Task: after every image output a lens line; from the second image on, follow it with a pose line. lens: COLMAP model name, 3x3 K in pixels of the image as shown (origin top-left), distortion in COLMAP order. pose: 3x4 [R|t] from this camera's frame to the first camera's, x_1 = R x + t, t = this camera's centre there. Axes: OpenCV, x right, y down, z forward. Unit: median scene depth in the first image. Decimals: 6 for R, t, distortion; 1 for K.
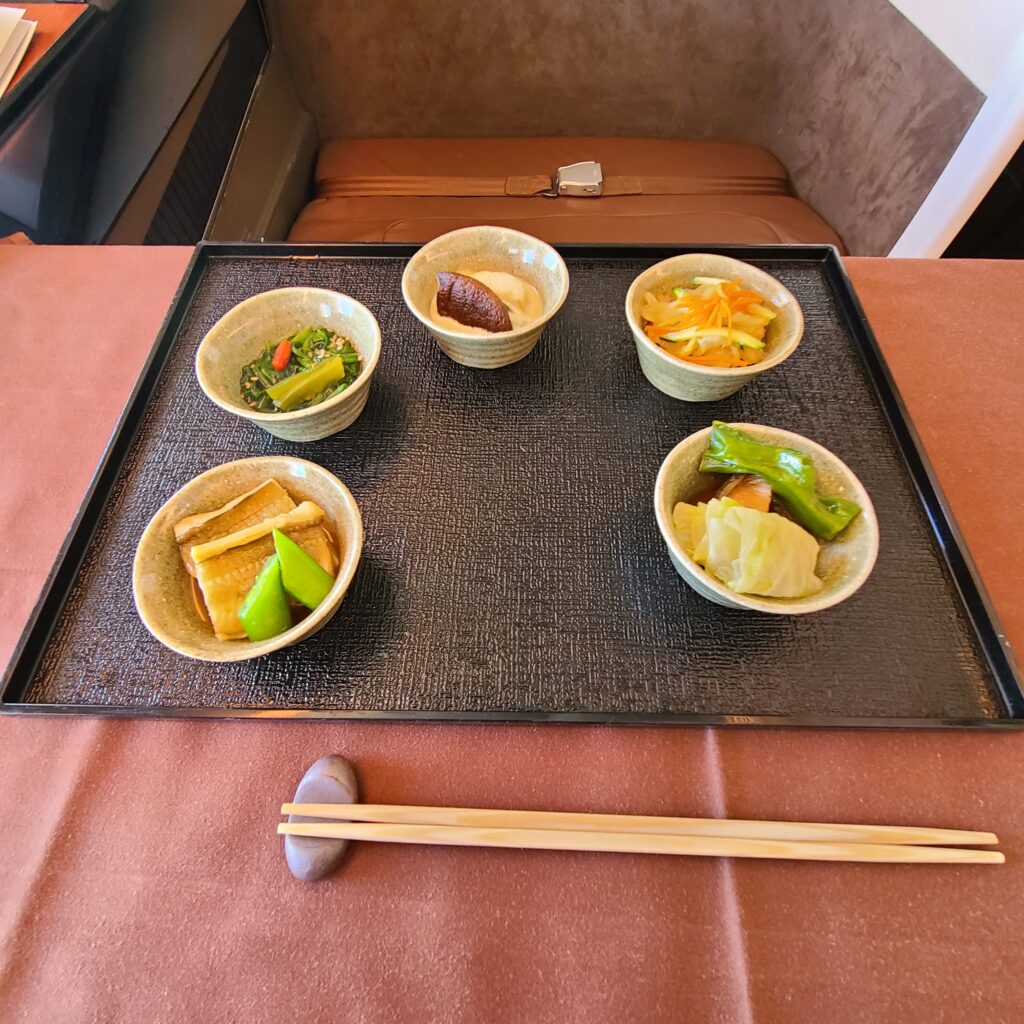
lens RADIAL K [[548.6, 0, 501.6], [0, 548.6, 516.3], [0, 0, 1]] dist [-0.002883, -0.001864]
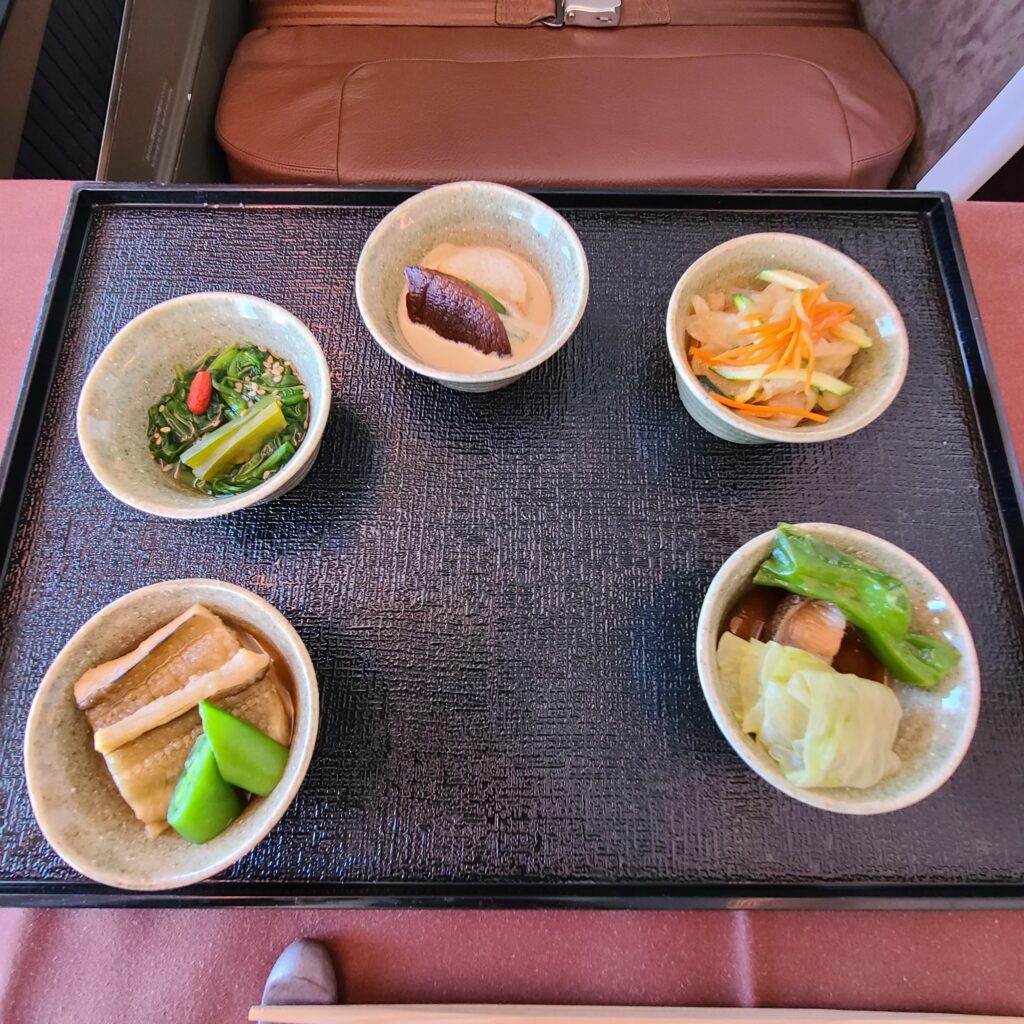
lens RADIAL K [[585.5, 0, 507.9], [0, 585.5, 493.4], [0, 0, 1]] dist [-0.006702, -0.001377]
pose [[0.999874, -0.008073, 0.013655, 0.003577], [0.004784, 0.974189, 0.225681, -0.328102], [-0.015124, -0.225587, 0.974106, 0.189513]]
